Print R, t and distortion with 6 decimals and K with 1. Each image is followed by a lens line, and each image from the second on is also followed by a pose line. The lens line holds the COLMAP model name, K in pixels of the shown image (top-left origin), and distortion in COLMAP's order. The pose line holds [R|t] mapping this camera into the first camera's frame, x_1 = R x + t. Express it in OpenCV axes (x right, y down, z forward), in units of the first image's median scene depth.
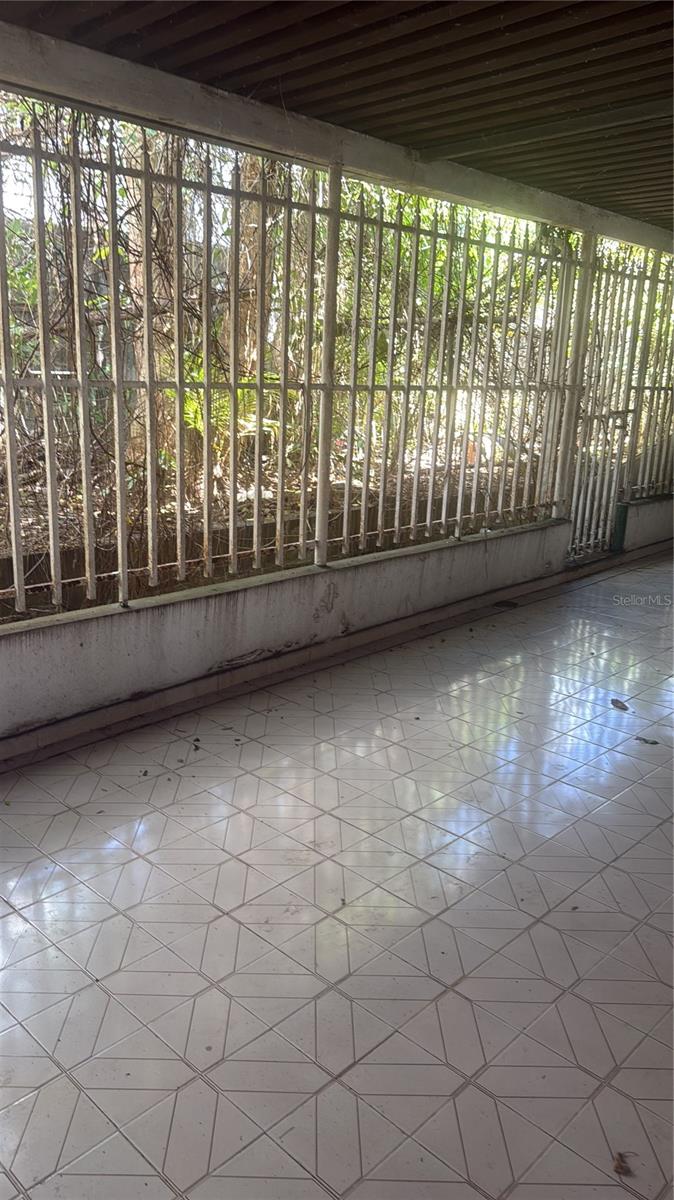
lens RADIAL K [[856.0, 0, 306.1], [0, 856.0, 603.0], [0, 0, 1]] dist [0.049046, -0.000562]
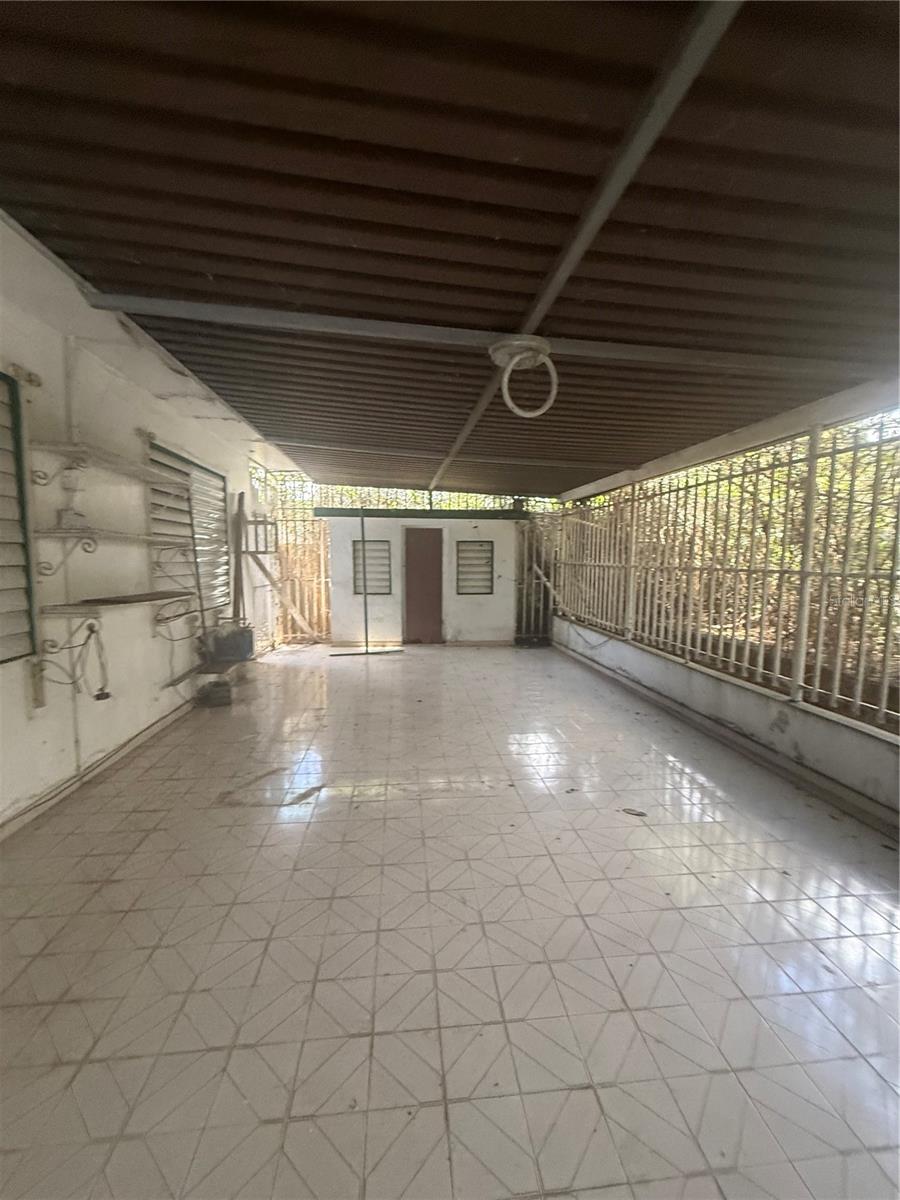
lens RADIAL K [[479.6, 0, 448.3], [0, 479.6, 597.8], [0, 0, 1]] dist [0.000964, -0.000095]
pose [[-0.631698, 0.018977, -0.774982, 1.146536], [-0.238085, 0.946636, 0.217247, -0.279723], [0.737749, 0.321746, -0.593470, 1.204457]]
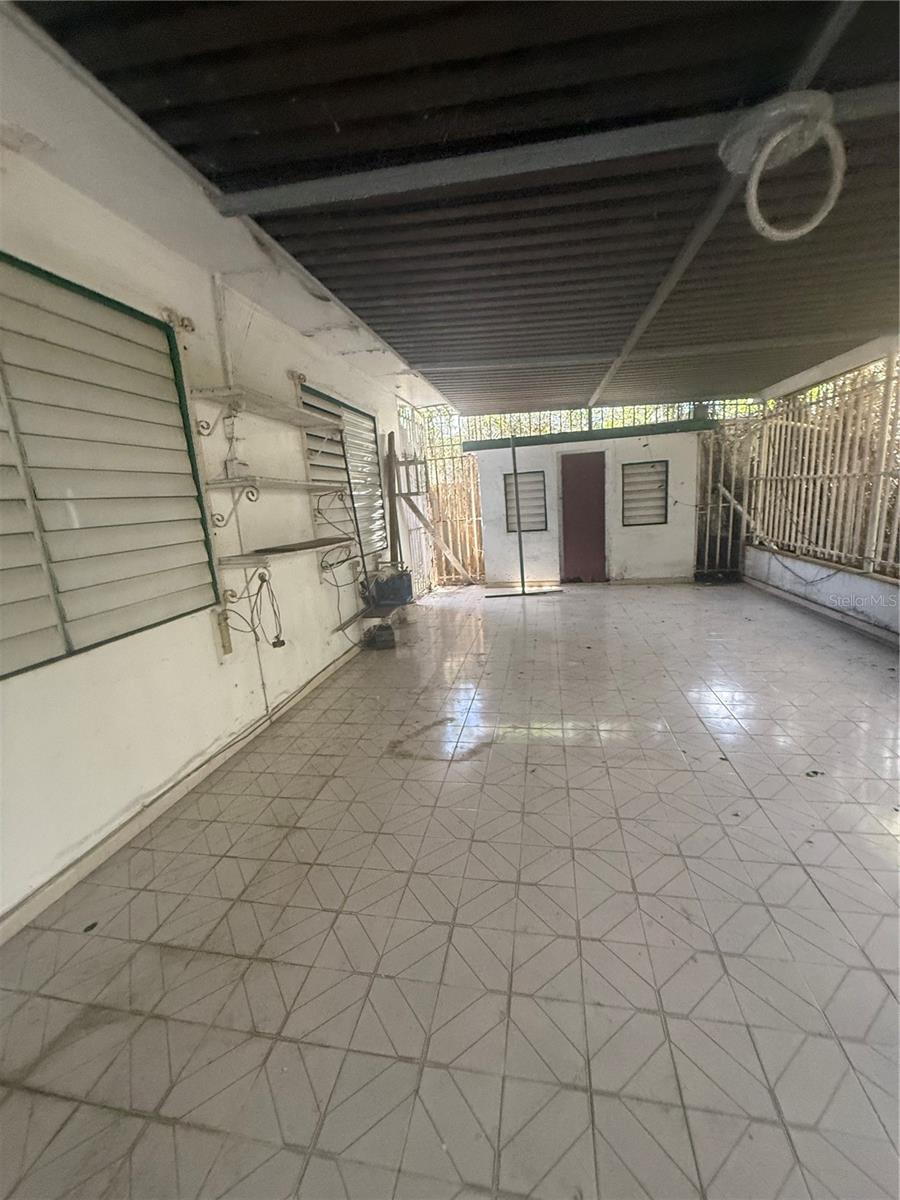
lens RADIAL K [[479.6, 0, 450.8], [0, 479.6, 594.2], [0, 0, 1]] dist [0.000964, -0.000095]
pose [[-0.828092, 0.123088, -0.546913, 1.090773], [-0.116646, 0.916411, 0.382863, -0.239031], [0.548323, 0.380841, -0.744515, 1.099490]]
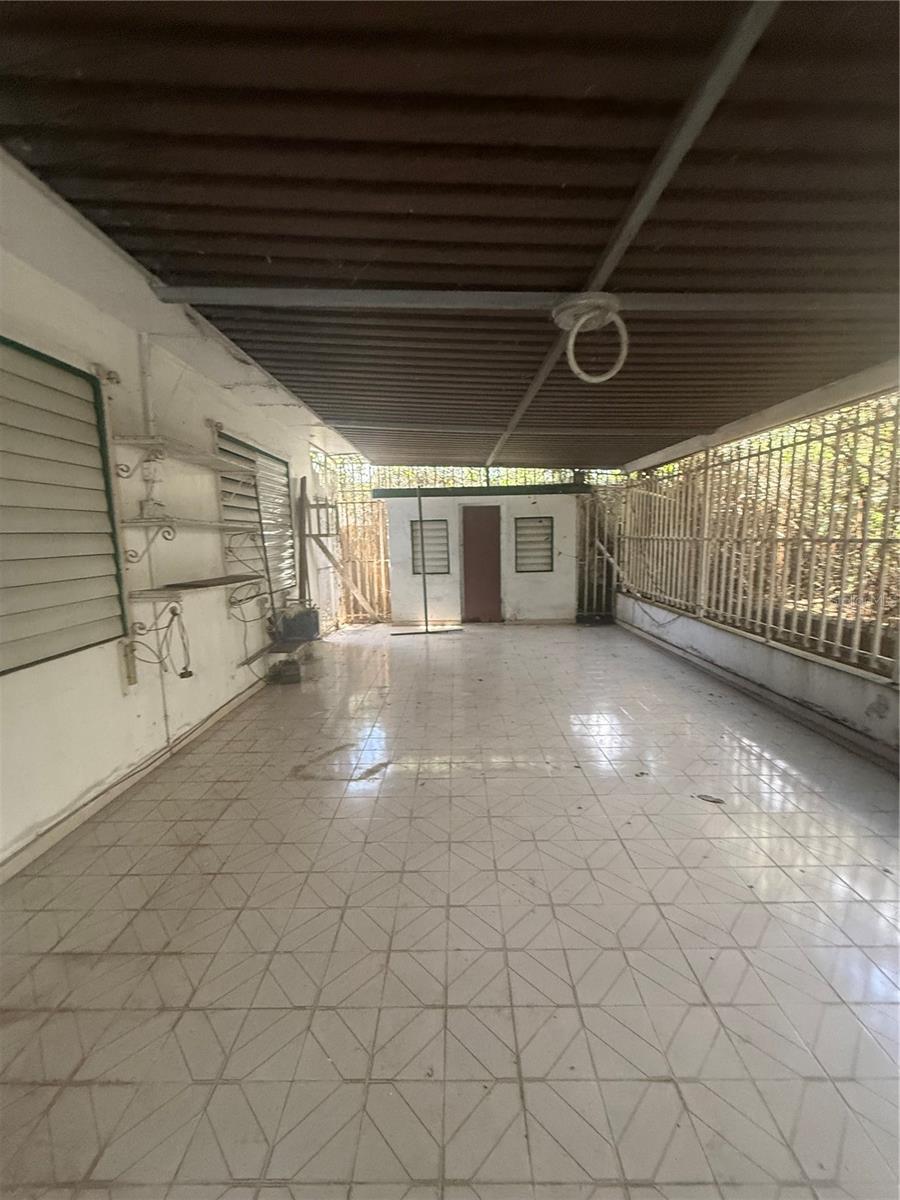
lens RADIAL K [[479.6, 0, 448.8], [0, 479.6, 597.3], [0, 0, 1]] dist [0.000964, -0.000095]
pose [[-0.716993, 0.061780, -0.694337, 1.143764], [-0.194131, 0.938962, 0.284012, -0.276971], [0.669503, 0.338427, -0.661236, 1.191316]]
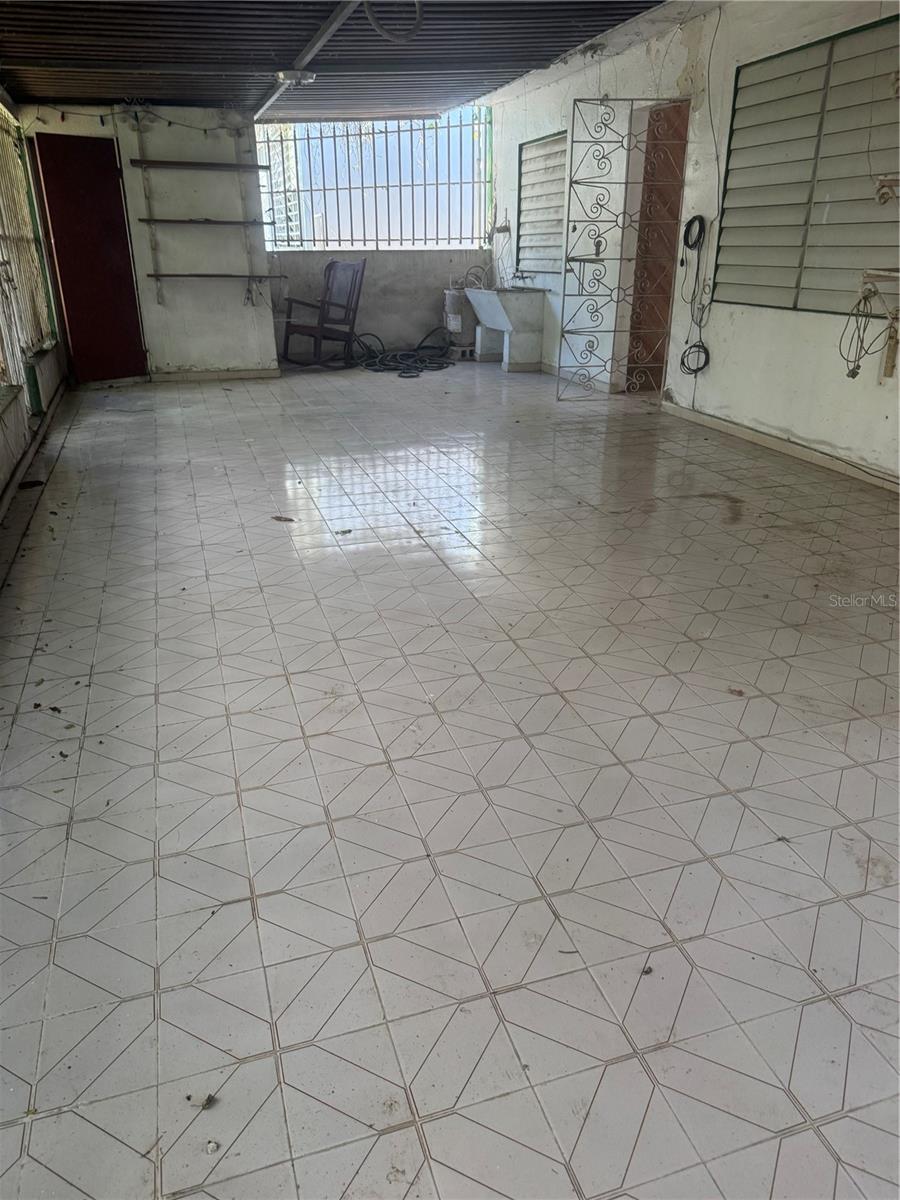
lens RADIAL K [[865.7, 0, 436.2], [0, 865.7, 617.6], [0, 0, 1]] dist [0.026371, -0.064304]
pose [[0.474829, -0.387467, 0.790194, -0.504085], [0.259899, 0.919559, 0.294727, -0.043935], [-0.840827, 0.065426, 0.537336, 0.265906]]
